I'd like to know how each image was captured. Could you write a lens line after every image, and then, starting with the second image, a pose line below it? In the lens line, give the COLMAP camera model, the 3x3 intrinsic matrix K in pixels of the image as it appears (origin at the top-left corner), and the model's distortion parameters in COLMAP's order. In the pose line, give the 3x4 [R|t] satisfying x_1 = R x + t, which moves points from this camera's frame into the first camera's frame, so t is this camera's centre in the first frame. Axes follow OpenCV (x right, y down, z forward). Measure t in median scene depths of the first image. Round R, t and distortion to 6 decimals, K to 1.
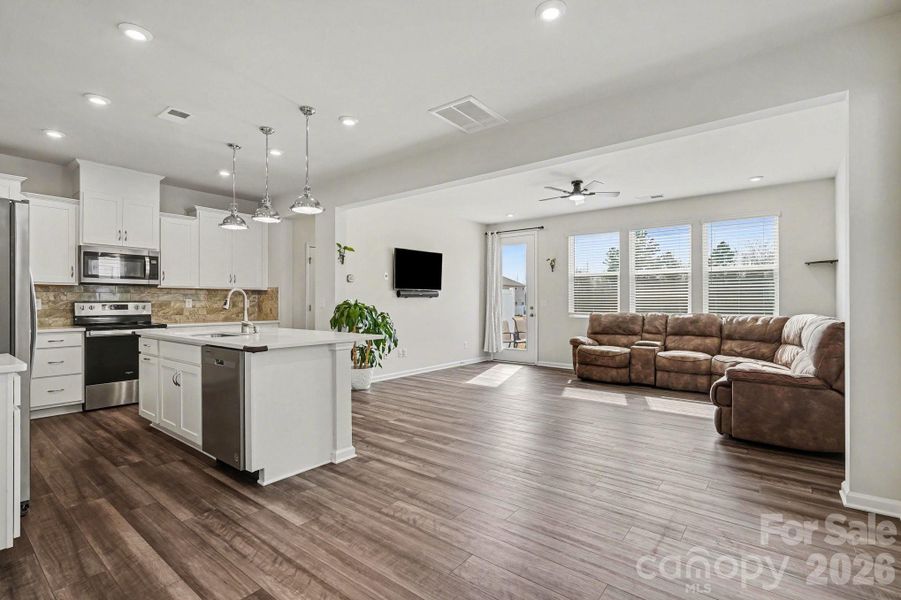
lens RADIAL K [[426.9, 0, 447.7], [0, 426.9, 298.9], [0, 0, 1]] dist [-0.002755, 0.001596]
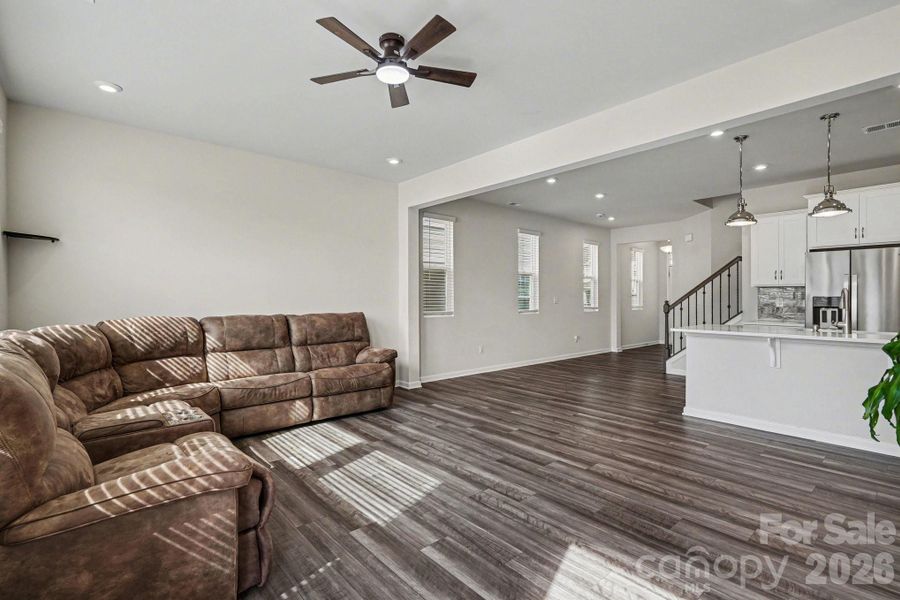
lens RADIAL K [[426.4, 0, 438.8], [0, 426.4, 279.7], [0, 0, 1]] dist [-0.002755, 0.001596]
pose [[-0.980092, 0.004817, 0.198484, 0.164411], [-0.004376, 0.998939, -0.045851, 0.002112], [-0.198495, -0.045807, -0.979031, 1.464336]]
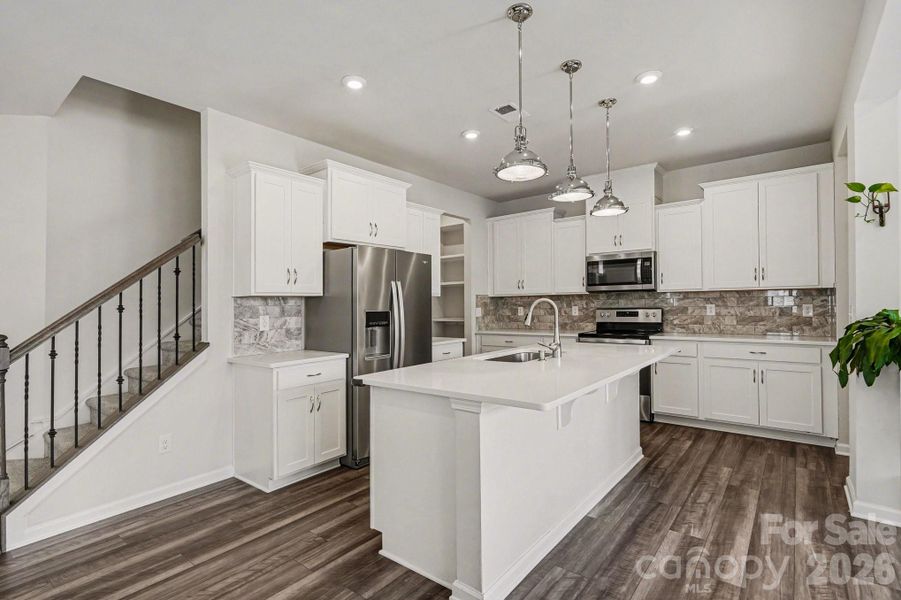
lens RADIAL K [[434.0, 0, 461.3], [0, 434.0, 305.3], [0, 0, 1]] dist [0.016185, -0.002597]
pose [[0.013358, 0.004544, -0.999900, 0.191291], [0.025990, 0.999650, 0.004890, -0.014389], [0.999573, -0.026053, 0.013235, 0.562056]]
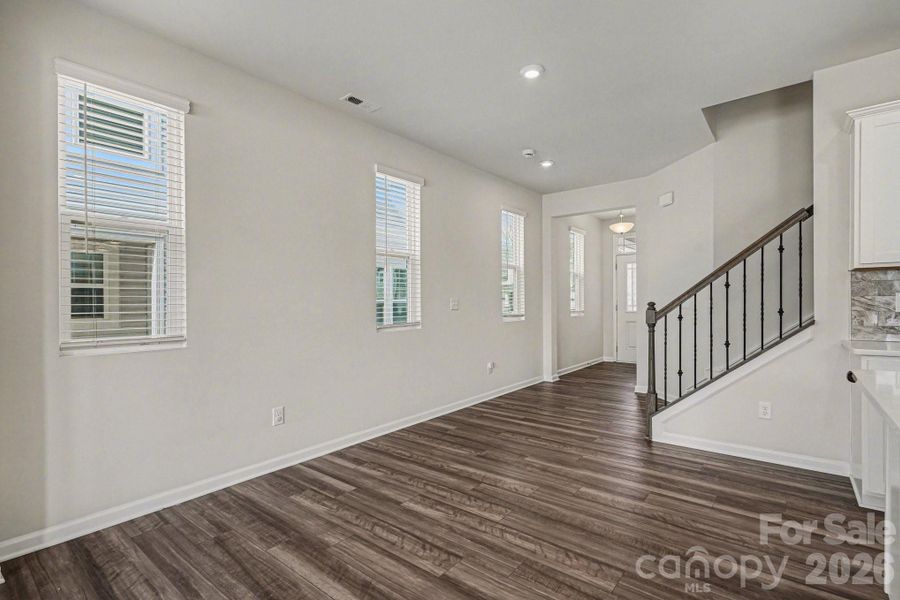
lens RADIAL K [[426.4, 0, 447.6], [0, 426.4, 293.5], [0, 0, 1]] dist [-0.002755, 0.001596]
pose [[-0.999845, 0.008425, 0.015434, 0.060166], [0.008028, 0.999641, -0.025561, 0.004686], [-0.015644, -0.025433, -0.999554, 0.769134]]
